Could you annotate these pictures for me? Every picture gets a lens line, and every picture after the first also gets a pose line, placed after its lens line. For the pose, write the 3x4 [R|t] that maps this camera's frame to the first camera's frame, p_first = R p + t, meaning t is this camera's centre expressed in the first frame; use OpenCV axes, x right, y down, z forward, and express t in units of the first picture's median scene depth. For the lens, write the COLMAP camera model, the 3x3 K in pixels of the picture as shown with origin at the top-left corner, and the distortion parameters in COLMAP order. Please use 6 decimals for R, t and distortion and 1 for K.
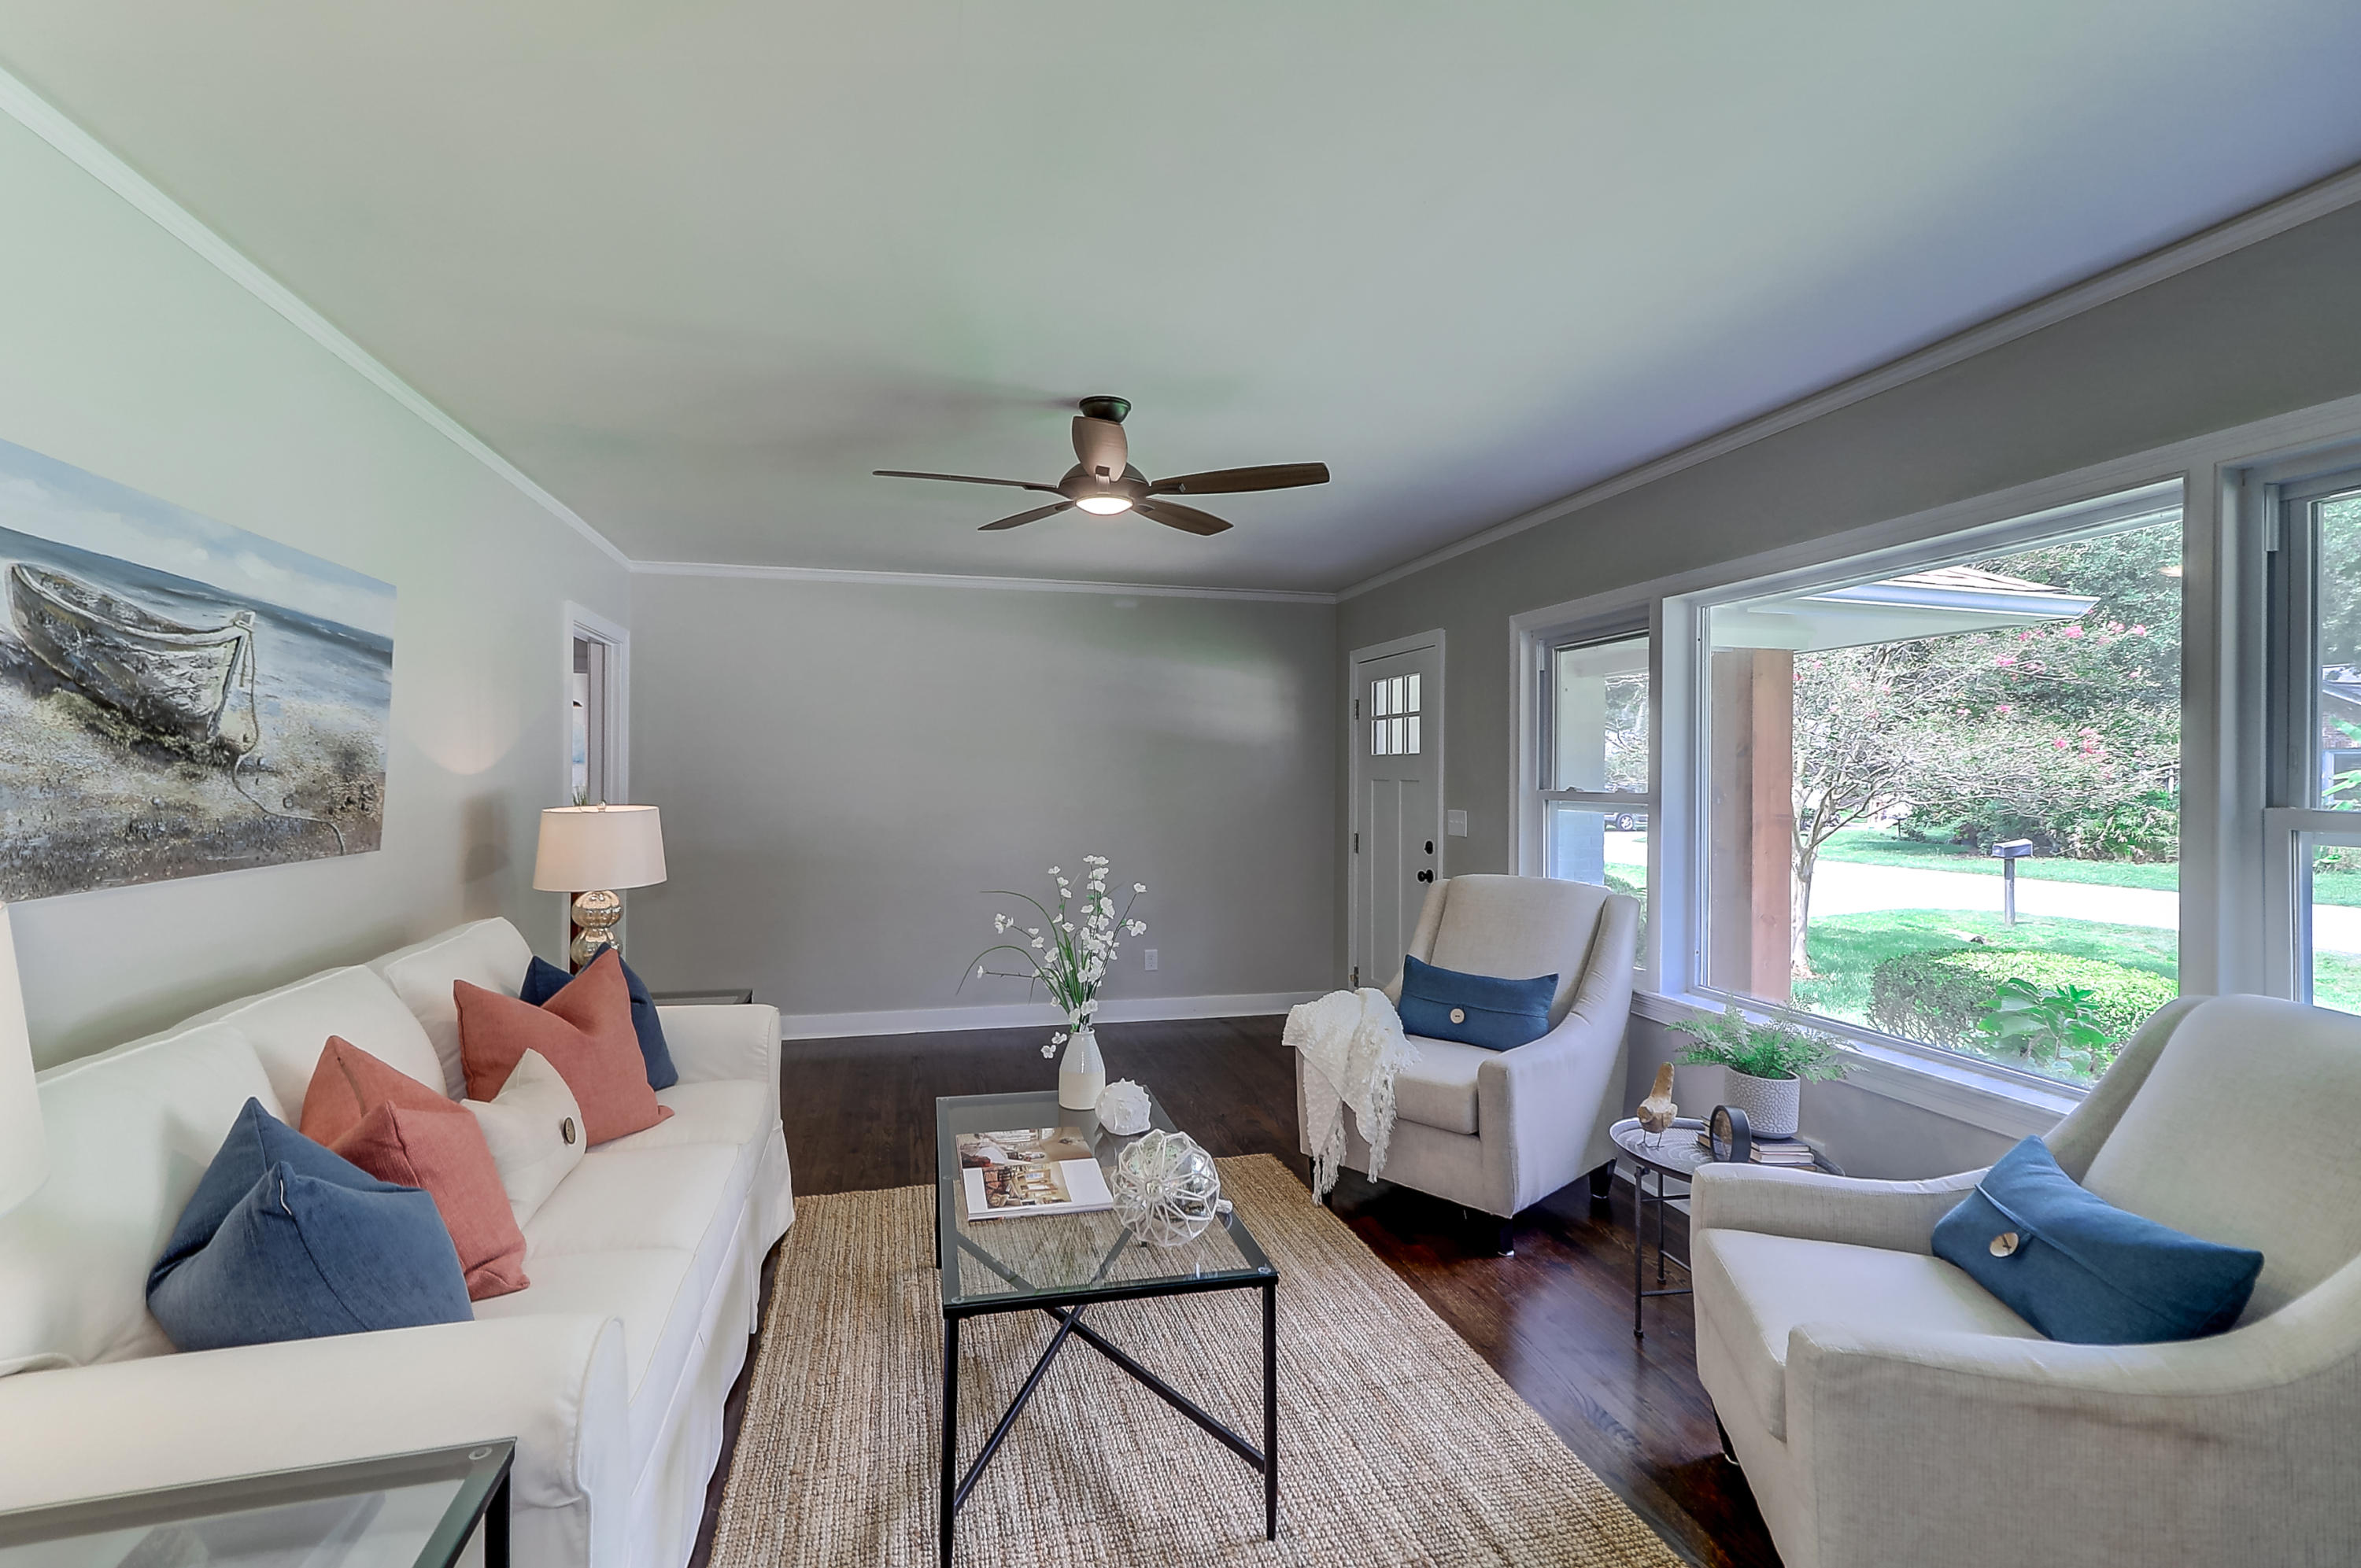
lens RADIAL K [[1077.5, 0, 1166.7], [0, 1077.5, 773.4], [0, 0, 1]] dist [0.021263, 0.000579]
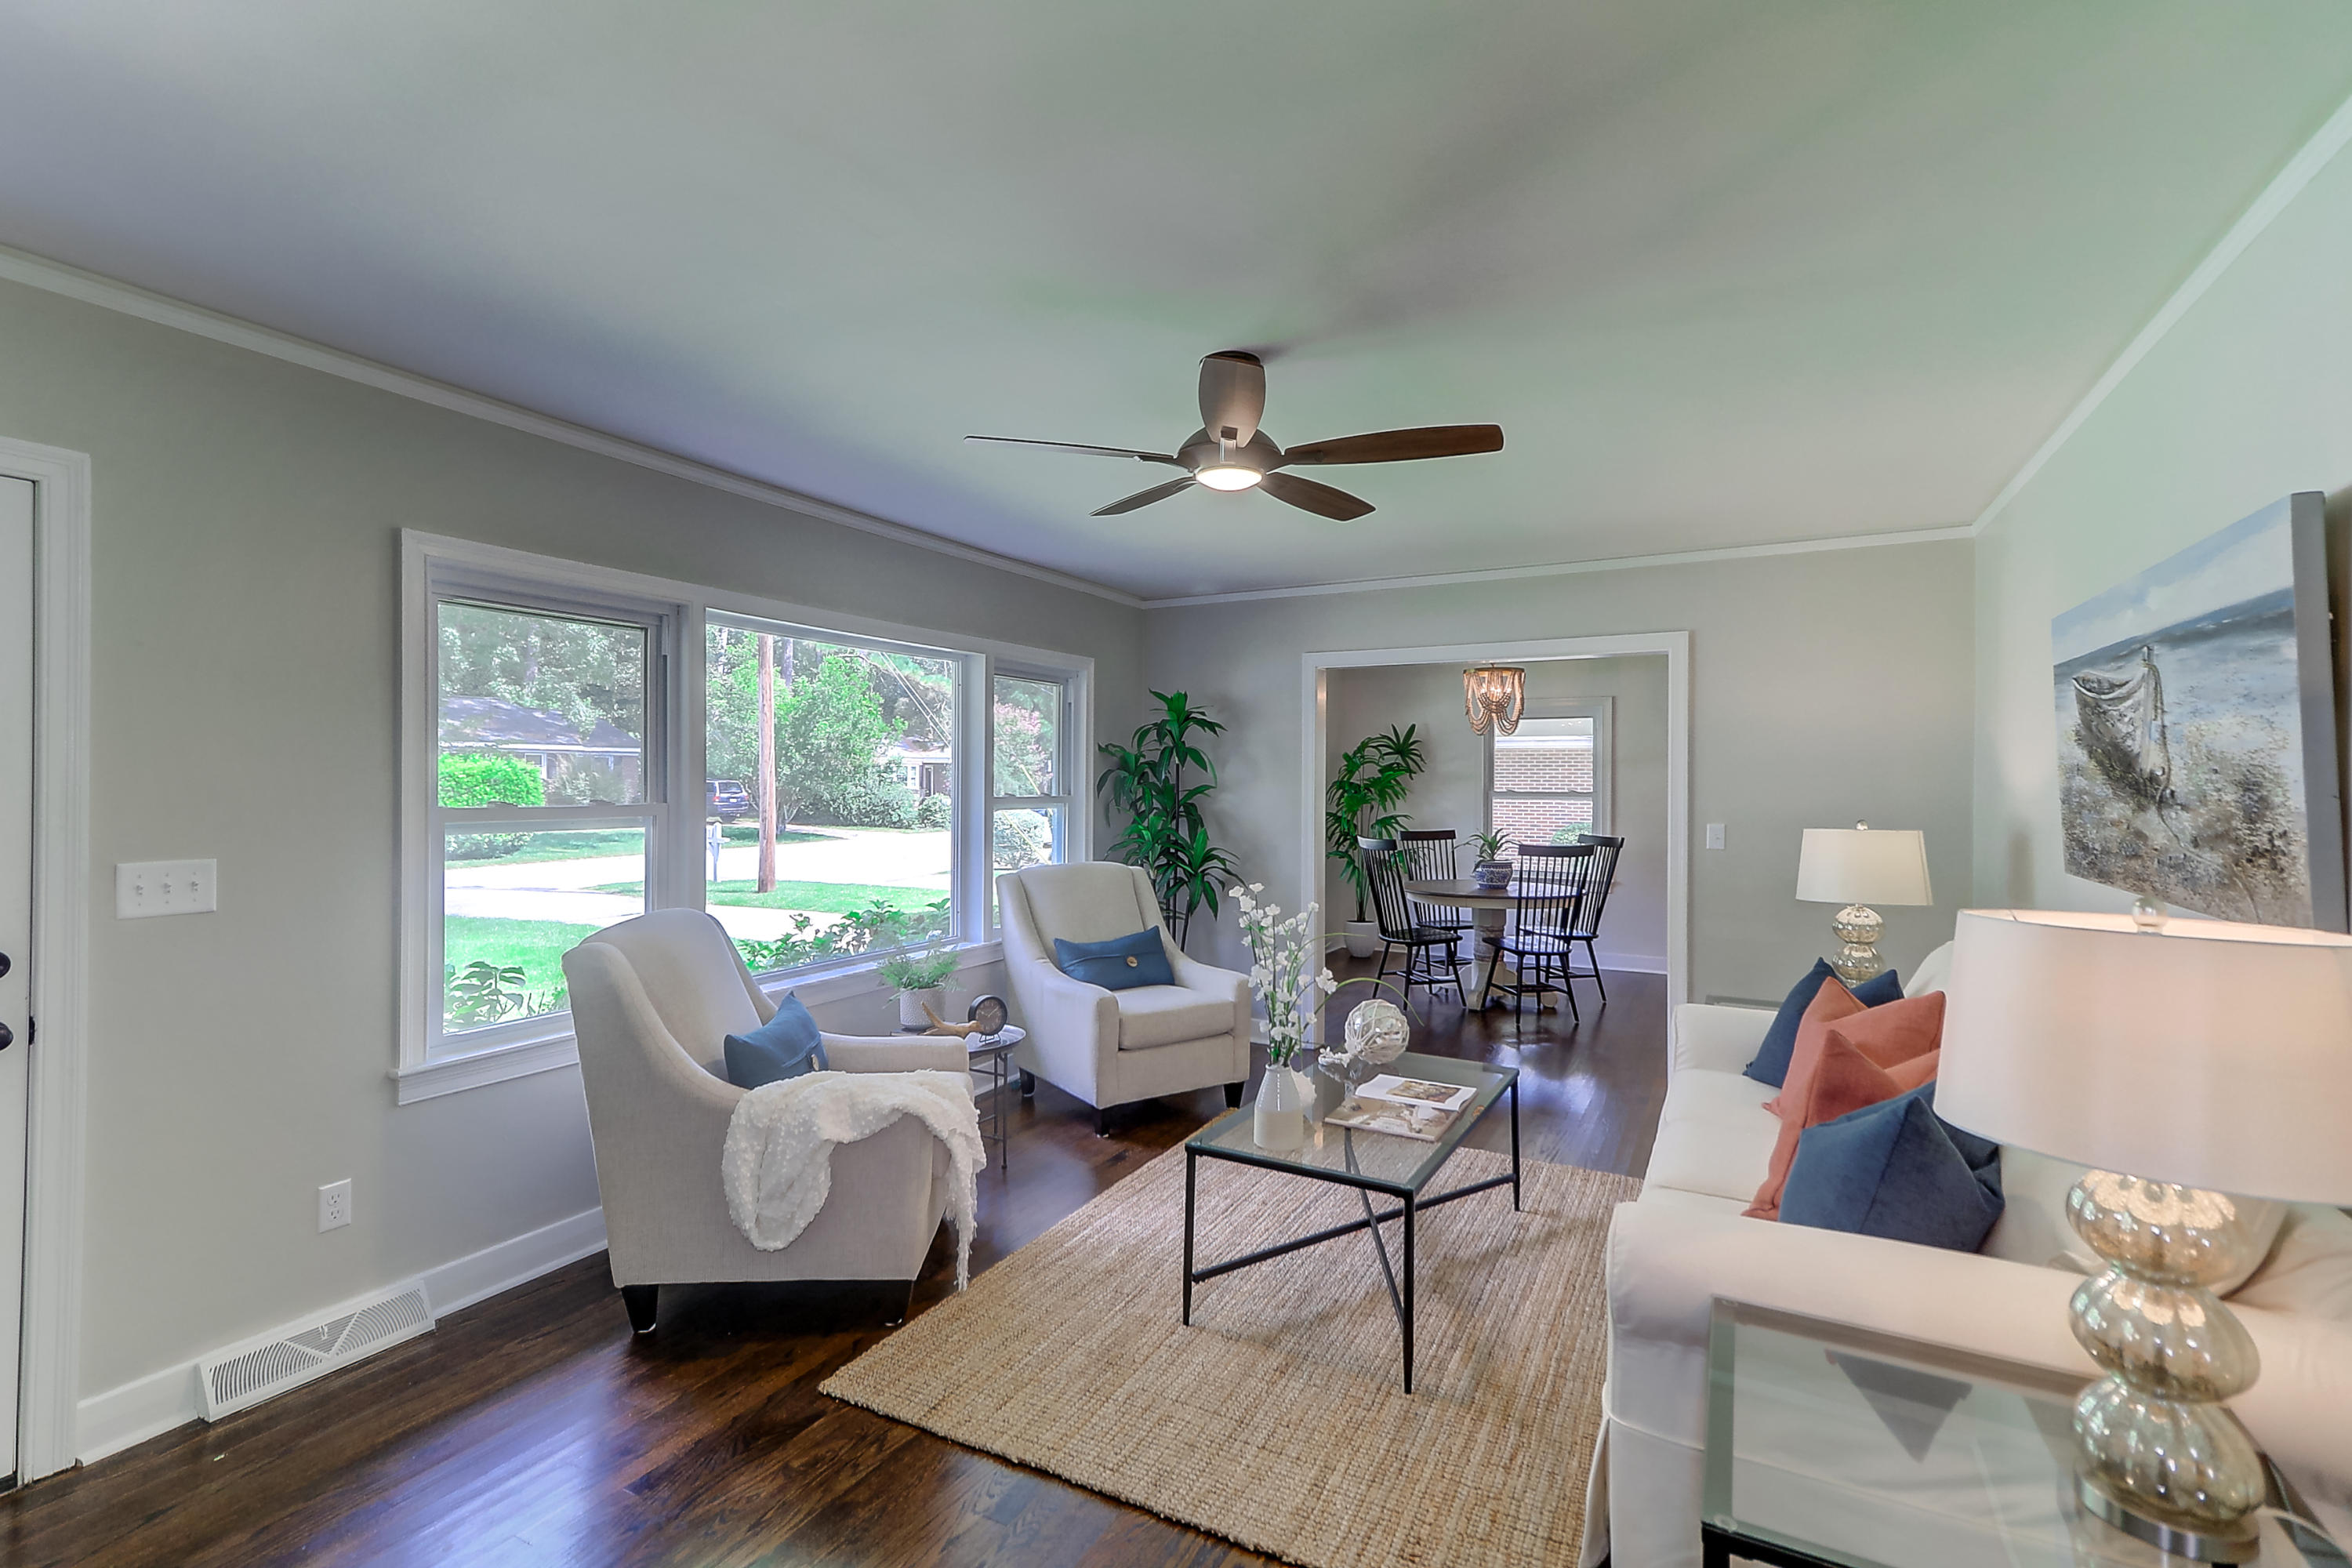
lens RADIAL K [[1073.5, 0, 1163.1], [0, 1073.5, 783.5], [0, 0, 1]] dist [0.021263, 0.000579]
pose [[-0.741501, -0.014009, 0.670806, -0.792678], [-0.012083, 0.999899, 0.007525, -0.016106], [-0.670843, -0.002526, -0.741595, 2.227814]]
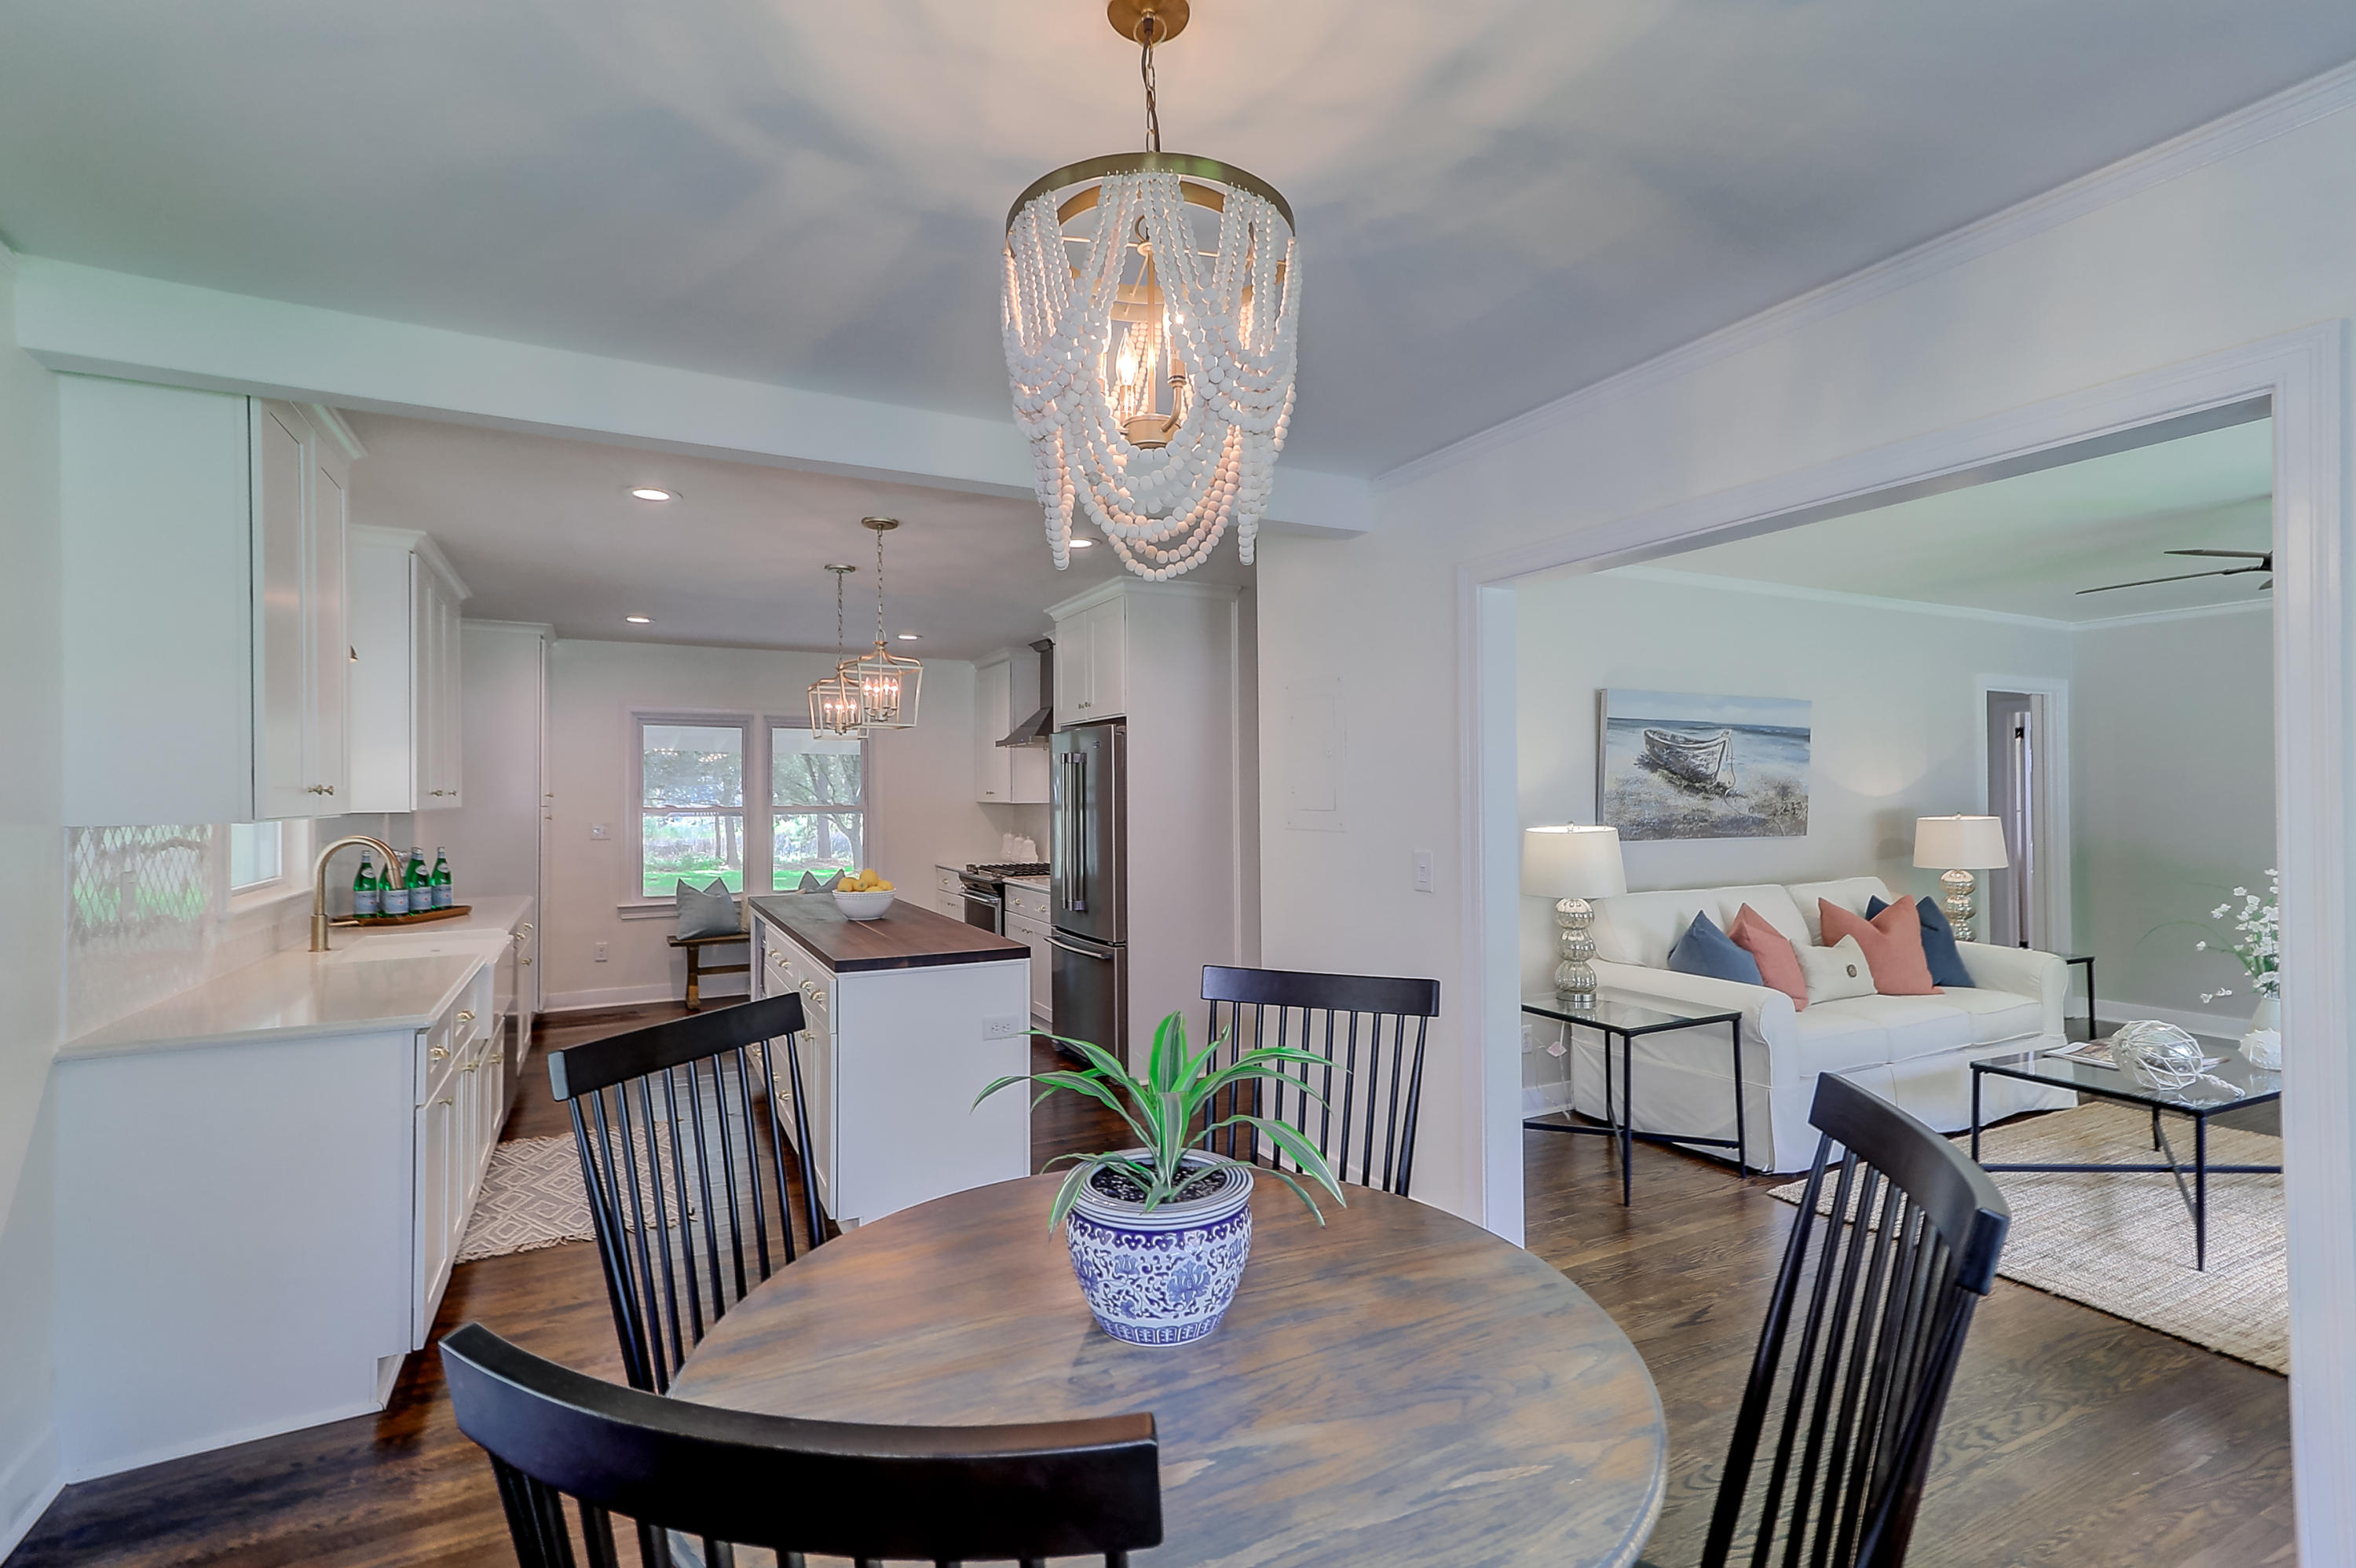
lens RADIAL K [[1075.3, 0, 1175.6], [0, 1075.3, 784.0], [0, 0, 1]] dist [0.021263, 0.000579]
pose [[0.242329, -0.020681, -0.969974, 1.094606], [0.009538, 0.999775, -0.018934, 0.004280], [0.970147, -0.004664, 0.242472, -0.705629]]
